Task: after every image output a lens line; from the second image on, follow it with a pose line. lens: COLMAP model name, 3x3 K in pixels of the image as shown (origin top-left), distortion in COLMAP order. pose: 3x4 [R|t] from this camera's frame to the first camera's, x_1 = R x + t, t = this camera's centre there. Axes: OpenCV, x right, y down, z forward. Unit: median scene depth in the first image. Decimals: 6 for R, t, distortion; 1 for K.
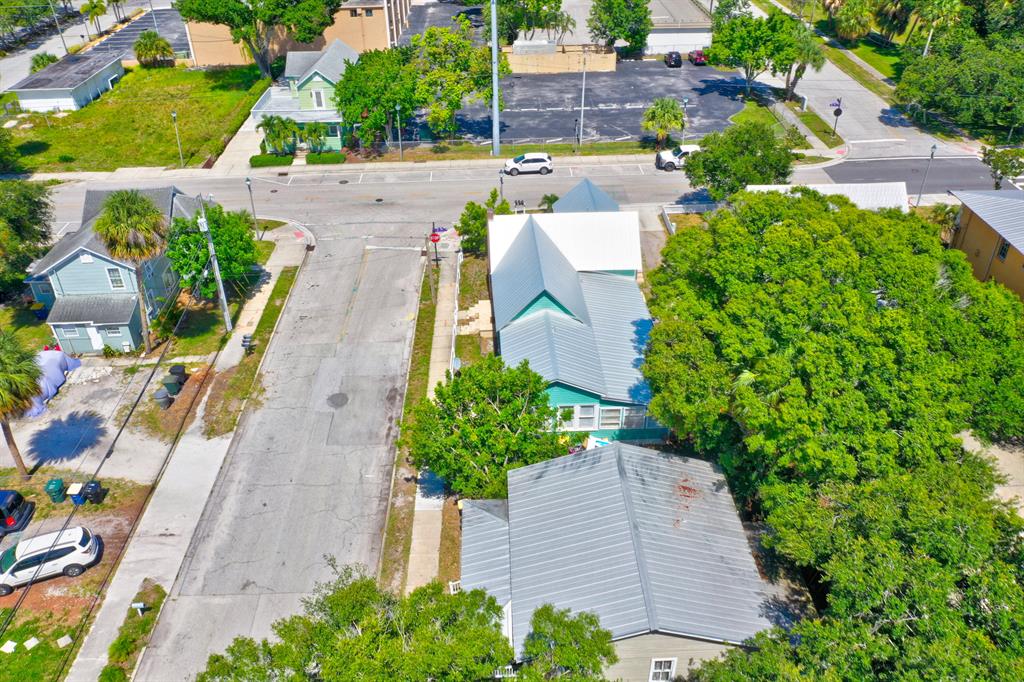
lens RADIAL K [[794.5, 0, 512.0], [0, 794.5, 341.0], [0, 0, 1]] dist [-0.014660, -0.008477]
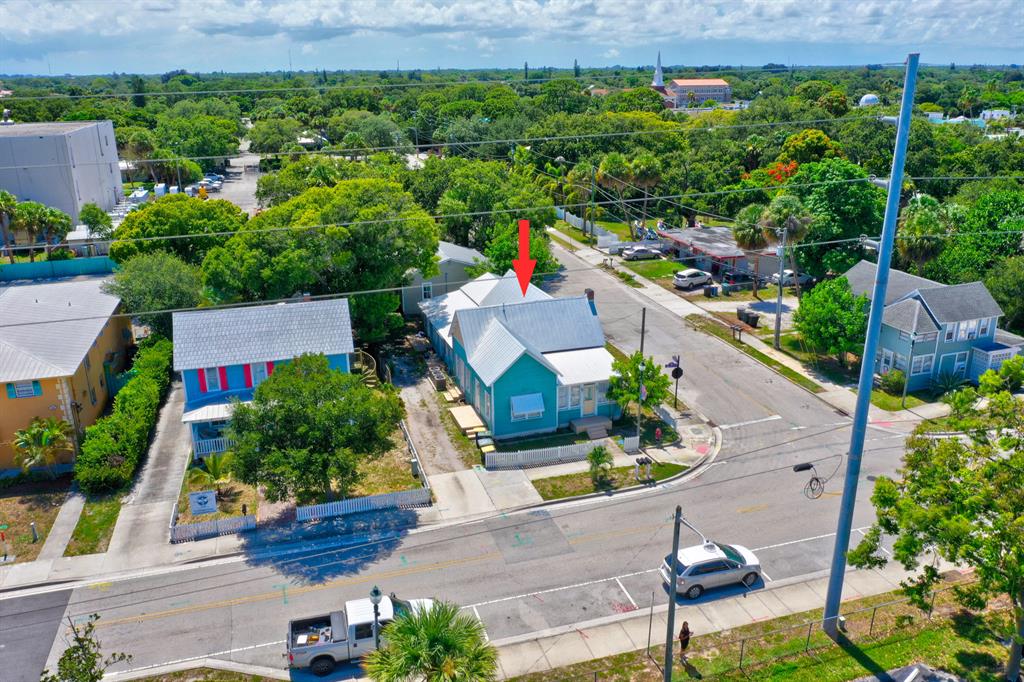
lens RADIAL K [[794.5, 0, 512.0], [0, 794.5, 341.0], [0, 0, 1]] dist [-0.014660, -0.008477]
pose [[-0.965026, 0.107436, -0.239129, 0.238018], [-0.126790, 0.607111, 0.784436, -0.669416], [0.229454, 0.787321, -0.572256, 1.150679]]
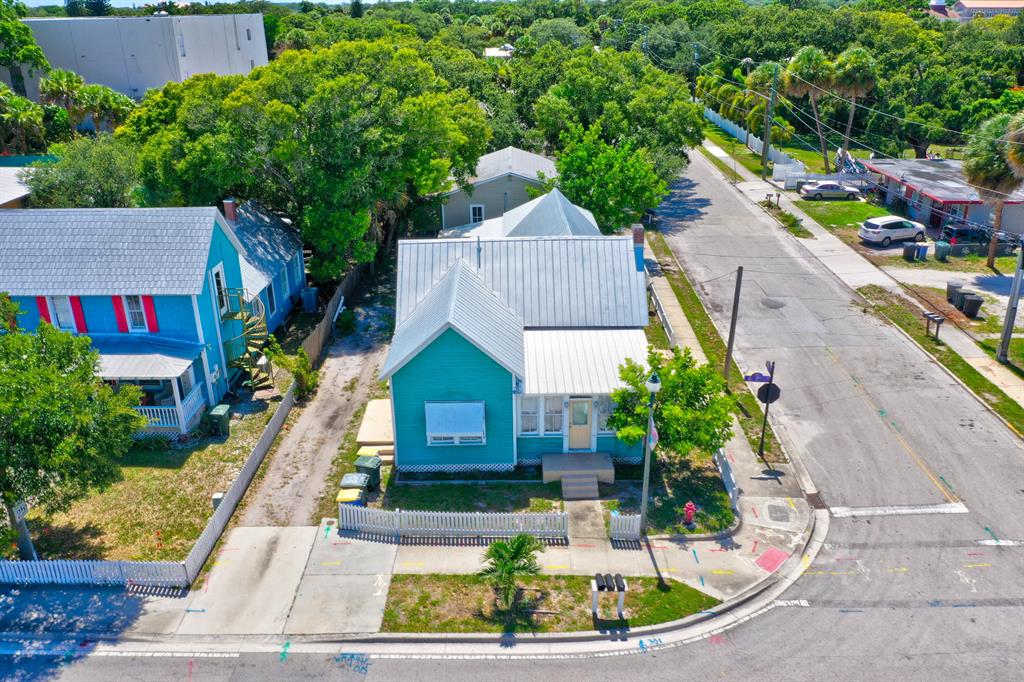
lens RADIAL K [[795.5, 0, 512.0], [0, 795.5, 341.0], [0, 0, 1]] dist [-0.016945, -0.010479]
pose [[-0.998917, 0.007022, 0.045991, 0.030049], [0.042475, 0.540995, 0.839952, -0.448324], [-0.018983, 0.840996, -0.540708, 0.984892]]
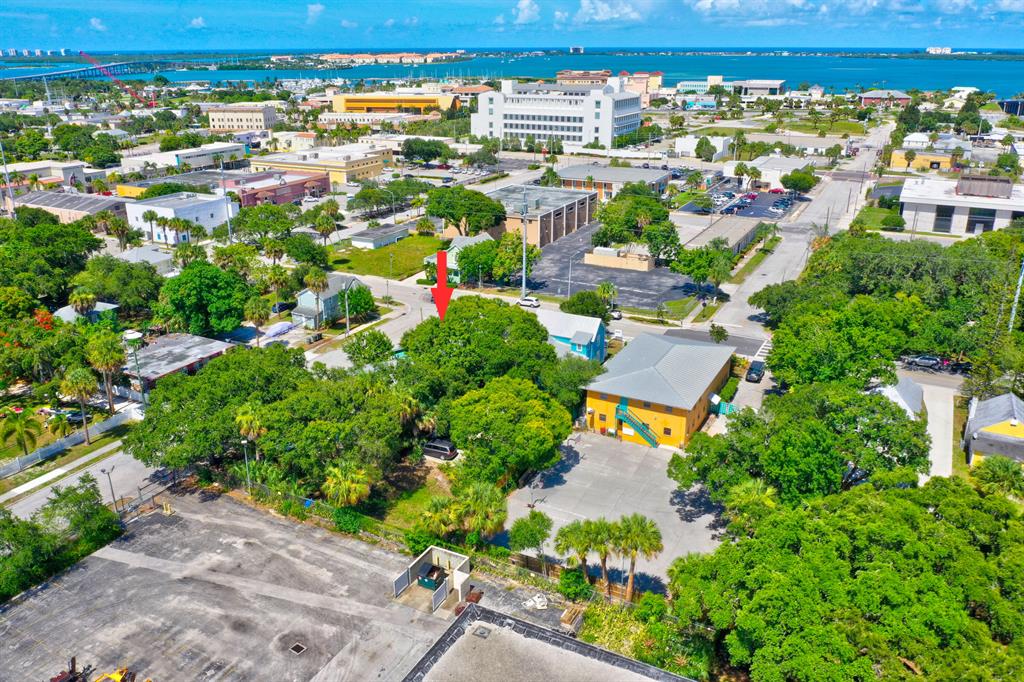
lens RADIAL K [[794.5, 0, 512.0], [0, 794.5, 341.0], [0, 0, 1]] dist [-0.014660, -0.008477]
pose [[0.873895, 0.180744, -0.451264, 0.908691], [-0.280623, 0.945580, -0.164710, 0.209312], [0.396936, 0.270575, 0.877058, -0.735942]]
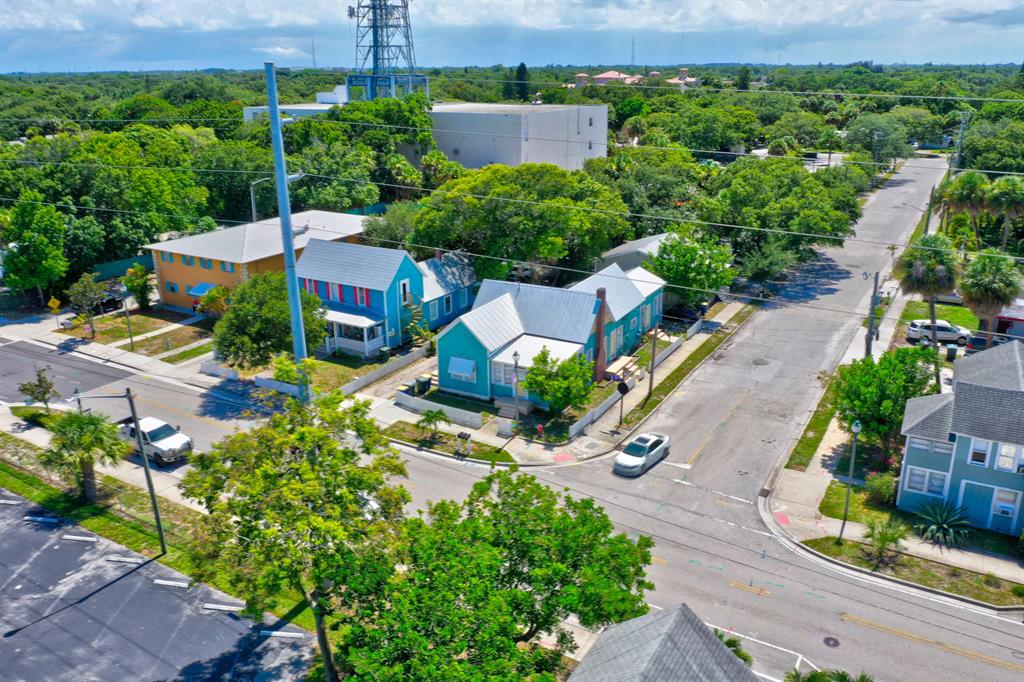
lens RADIAL K [[794.5, 0, 512.0], [0, 794.5, 341.0], [0, 0, 1]] dist [-0.014660, -0.008477]
pose [[-0.847862, -0.153479, 0.507519, -0.339791], [0.314116, 0.625736, 0.713992, -0.652863], [-0.427155, 0.764787, -0.482328, 1.137172]]
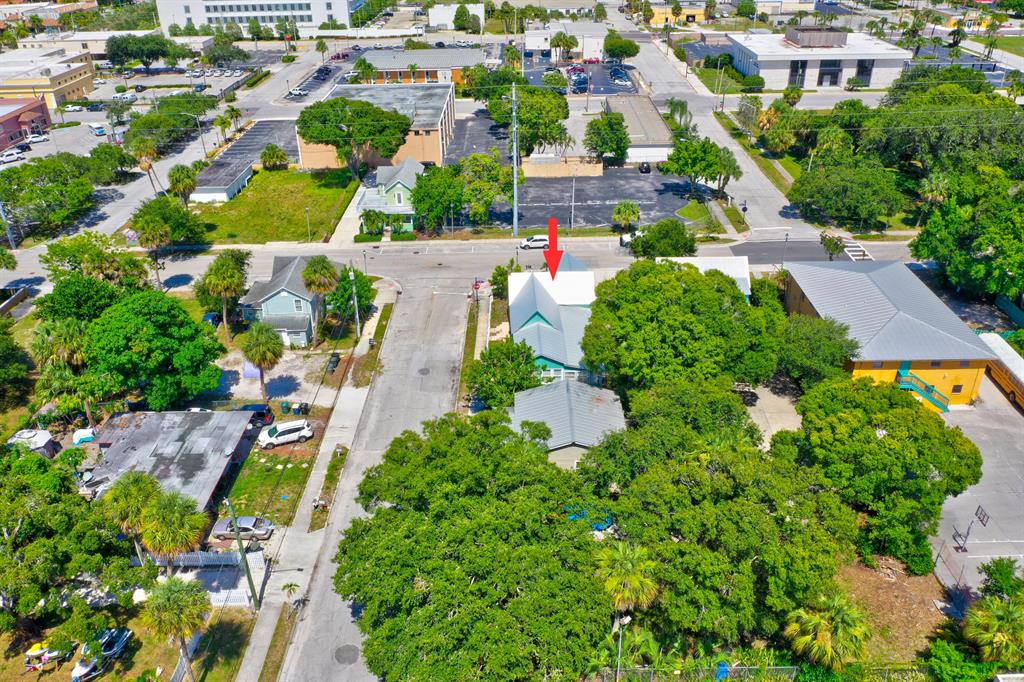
lens RADIAL K [[794.5, 0, 512.0], [0, 794.5, 341.0], [0, 0, 1]] dist [-0.014660, -0.008477]
pose [[0.999443, 0.012836, -0.030820, 0.024118], [-0.015404, 0.996297, -0.084591, 0.098863], [0.029620, 0.085018, 0.995939, -0.519557]]
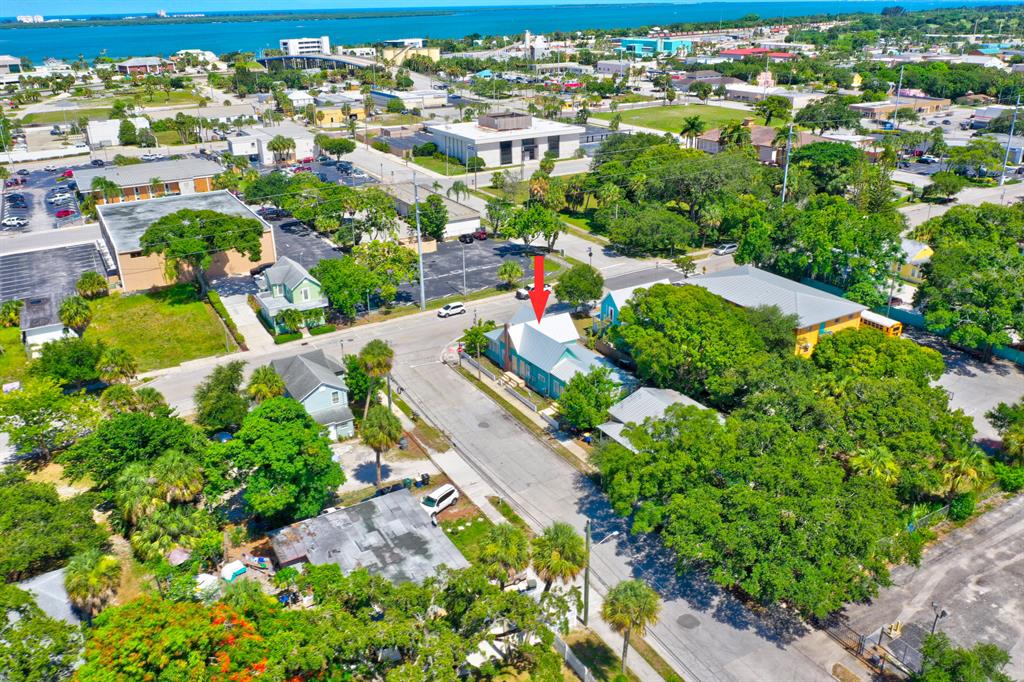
lens RADIAL K [[794.5, 0, 512.0], [0, 794.5, 341.0], [0, 0, 1]] dist [-0.014660, -0.008477]
pose [[0.876482, -0.188802, 0.442868, -0.630471], [0.273197, 0.952492, -0.134623, 0.101704], [-0.396411, 0.238985, 0.886422, -0.527814]]
